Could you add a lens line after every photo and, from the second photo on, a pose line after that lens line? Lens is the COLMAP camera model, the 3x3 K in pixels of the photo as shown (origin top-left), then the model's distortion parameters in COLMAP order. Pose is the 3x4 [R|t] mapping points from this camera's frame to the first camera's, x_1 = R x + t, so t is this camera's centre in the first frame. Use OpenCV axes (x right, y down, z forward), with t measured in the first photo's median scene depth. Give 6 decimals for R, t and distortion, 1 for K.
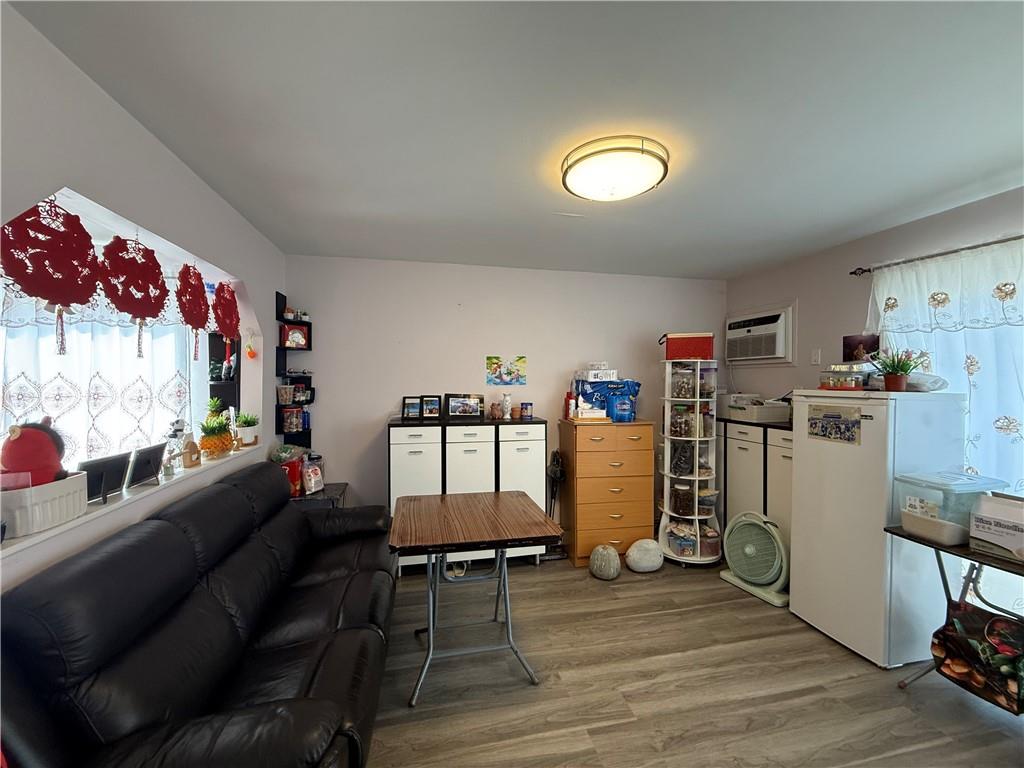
lens RADIAL K [[409.1, 0, 507.5], [0, 409.1, 384.0], [0, 0, 1]] dist [0.003654, 0.000236]
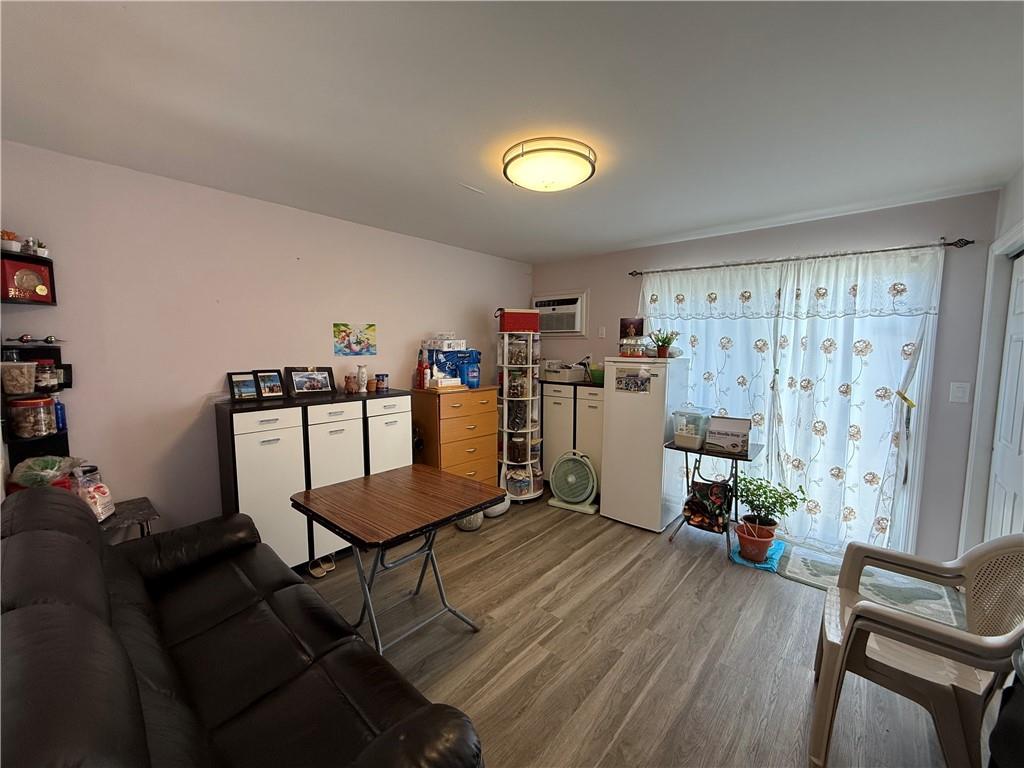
lens RADIAL K [[409.1, 0, 511.4], [0, 409.1, 384.2], [0, 0, 1]] dist [0.003654, 0.000236]
pose [[0.806981, -0.054967, 0.588014, -0.306983], [0.003230, 0.996055, 0.088677, -0.015489], [-0.590569, -0.069661, 0.803975, 0.072558]]
